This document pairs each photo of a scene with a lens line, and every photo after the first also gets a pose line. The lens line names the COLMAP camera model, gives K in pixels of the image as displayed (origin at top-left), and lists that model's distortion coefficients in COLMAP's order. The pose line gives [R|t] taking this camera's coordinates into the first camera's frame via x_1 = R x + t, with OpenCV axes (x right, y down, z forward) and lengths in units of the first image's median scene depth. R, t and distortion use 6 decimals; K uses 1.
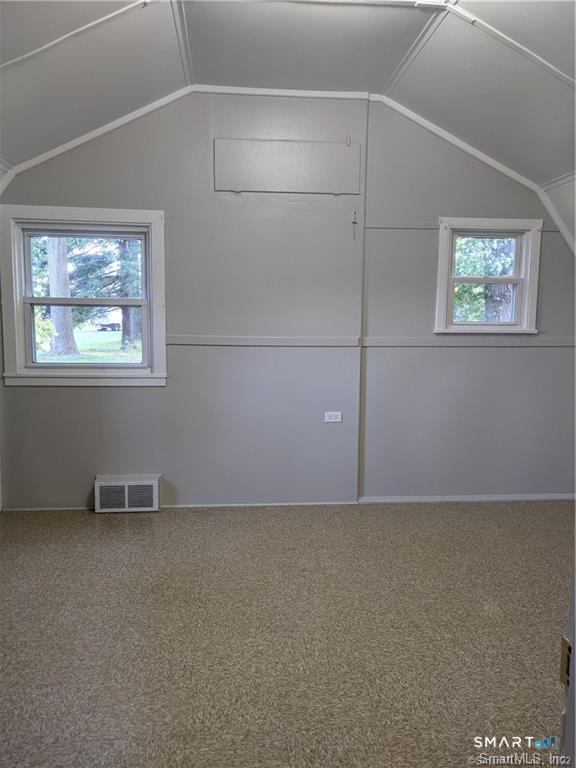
lens RADIAL K [[611.4, 0, 294.4], [0, 611.4, 388.8], [0, 0, 1]] dist [0.007427, -0.014071]
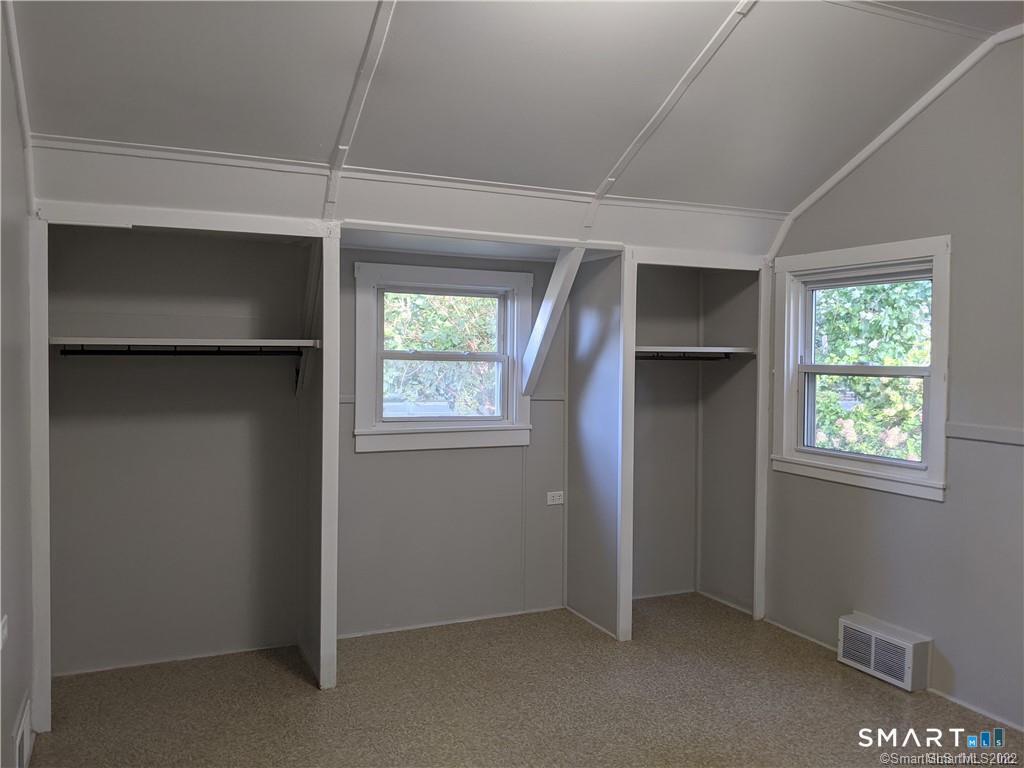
lens RADIAL K [[815.2, 0, 510.8], [0, 815.2, 378.1], [0, 0, 1]] dist [0.007427, -0.014071]
pose [[0.337870, 0.016138, -0.941054, 0.451025], [-0.118881, 0.992577, -0.025661, -0.058618], [0.933655, 0.120543, 0.337281, 0.277613]]
